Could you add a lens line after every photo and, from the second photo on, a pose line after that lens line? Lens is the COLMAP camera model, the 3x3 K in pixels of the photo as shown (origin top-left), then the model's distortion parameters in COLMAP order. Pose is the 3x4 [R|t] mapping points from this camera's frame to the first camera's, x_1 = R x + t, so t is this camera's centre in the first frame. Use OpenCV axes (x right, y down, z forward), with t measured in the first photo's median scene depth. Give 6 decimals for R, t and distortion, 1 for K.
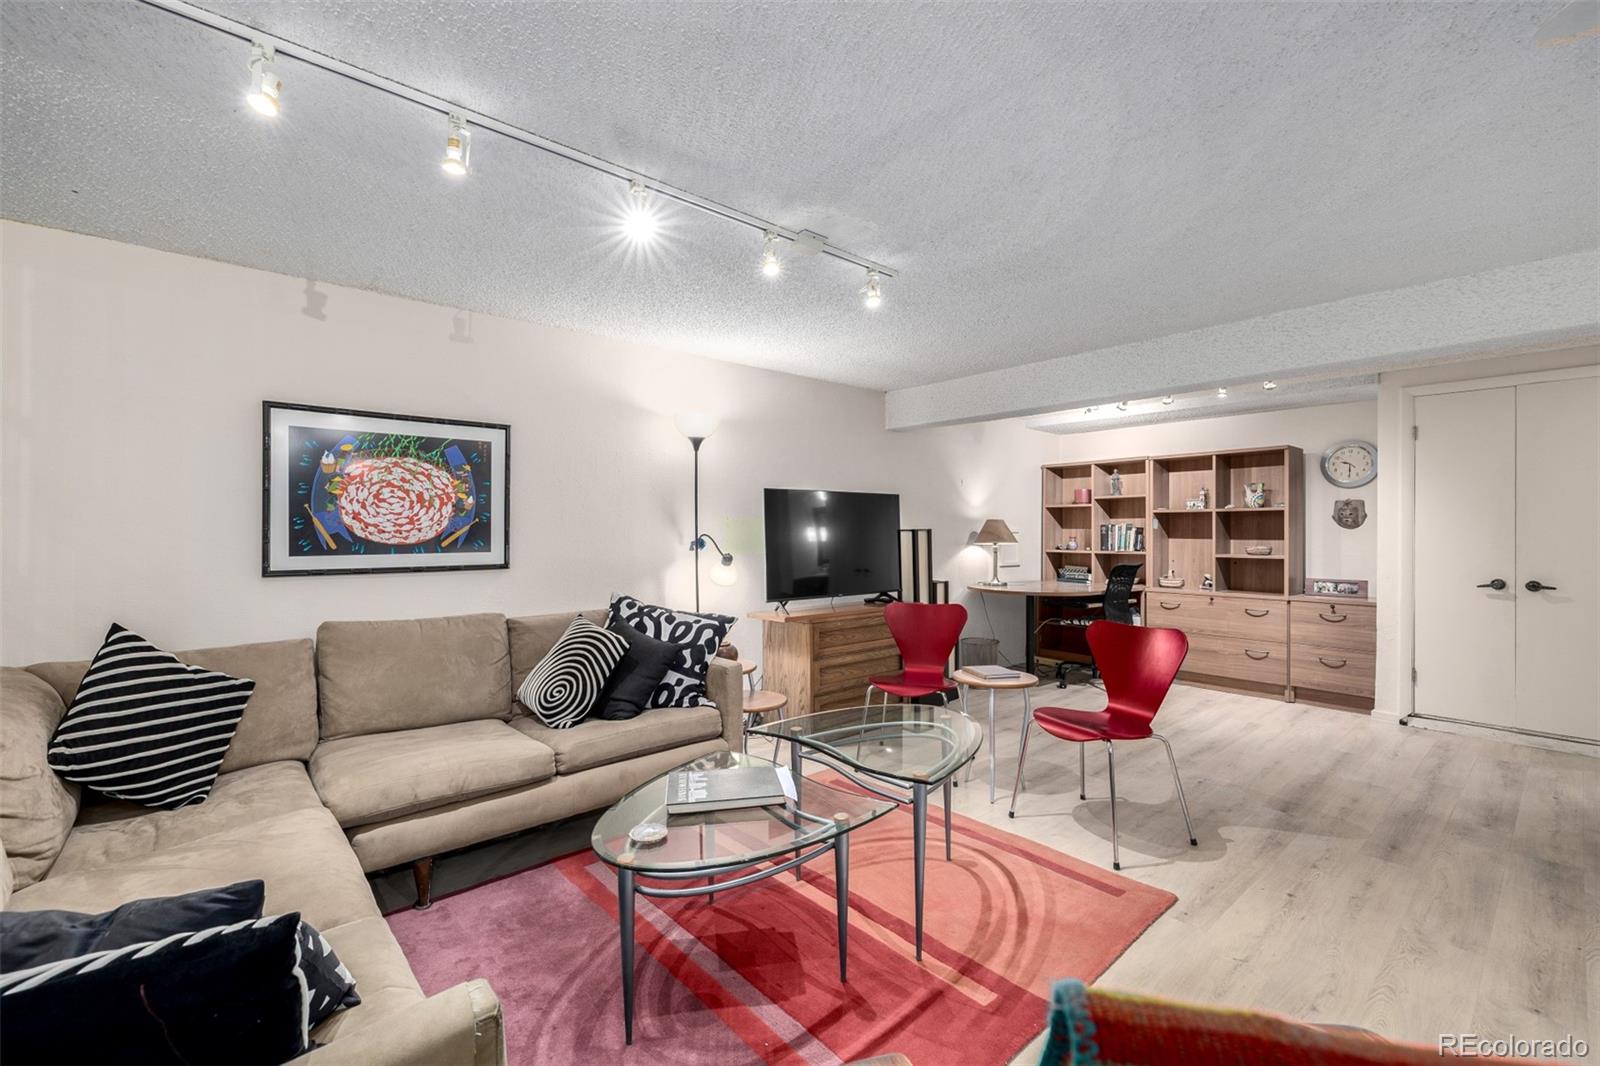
lens RADIAL K [[671.3, 0, 766.4], [0, 671.3, 527.3], [0, 0, 1]] dist [0.000123, 0.000290]
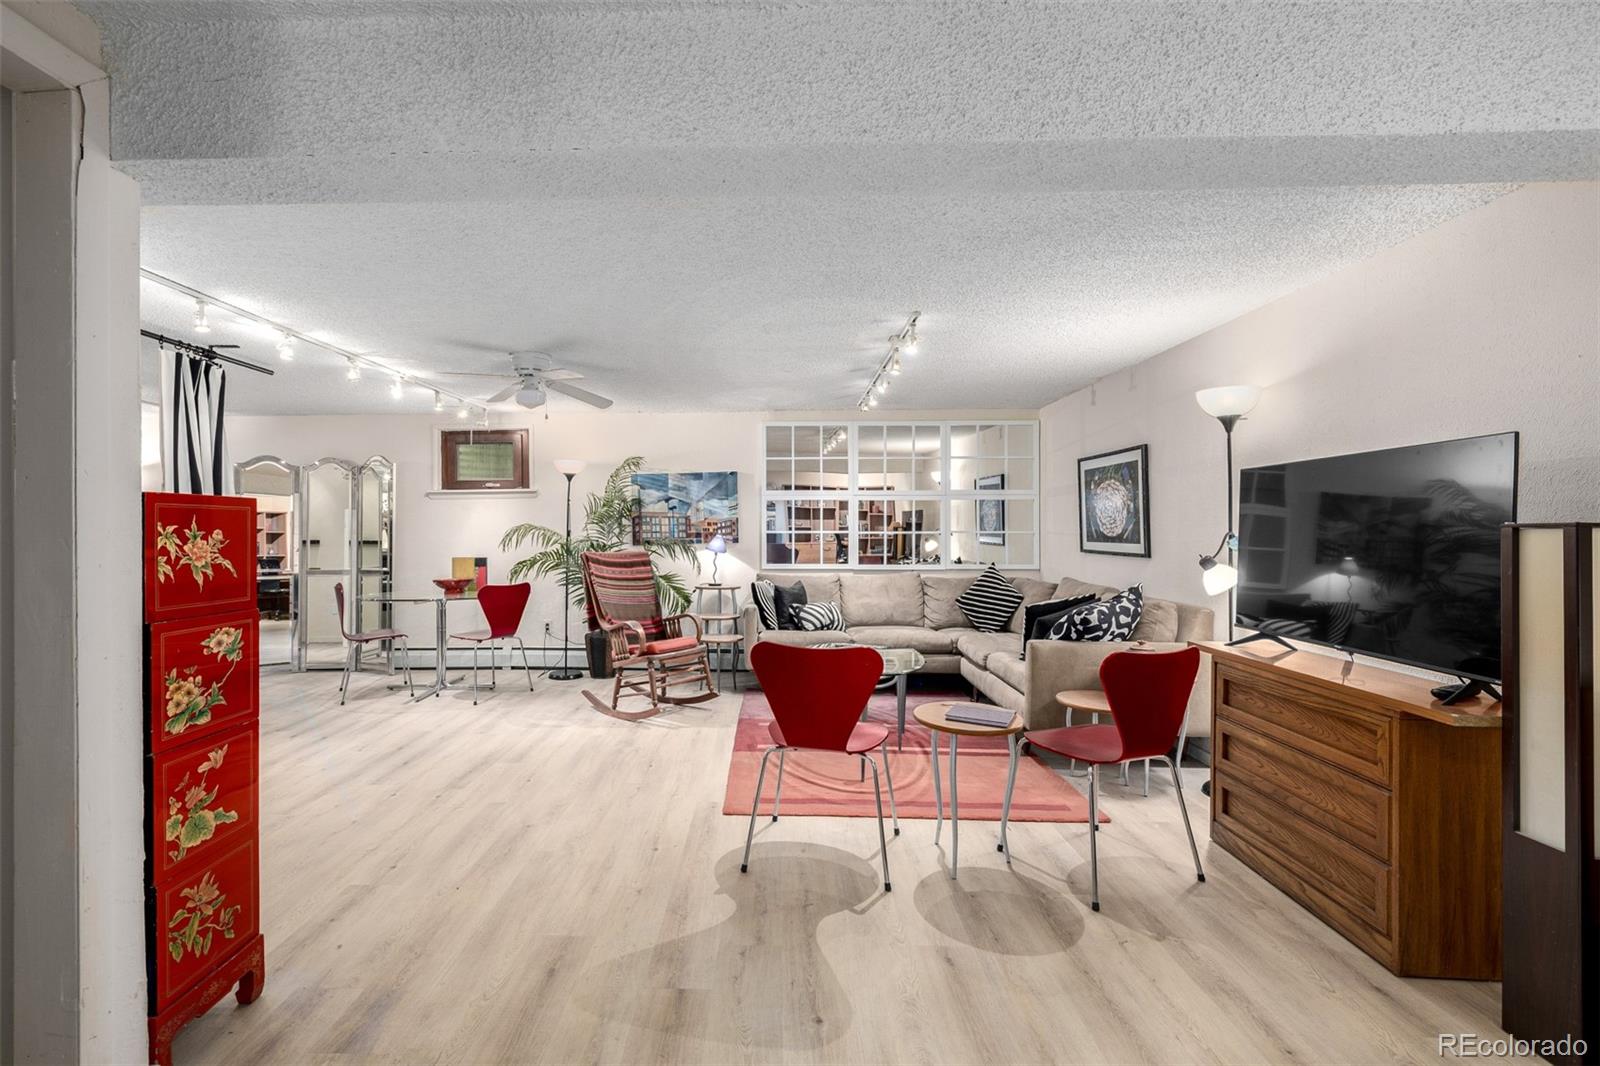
lens RADIAL K [[670.0, 0, 798.6], [0, 670.0, 529.8], [0, 0, 1]] dist [-0.001263, 0.000816]
pose [[-0.606875, 0.002392, -0.794794, 1.145199], [0.005068, 0.999987, -0.000861, 0.007455], [0.794781, -0.004551, -0.606879, 1.405953]]
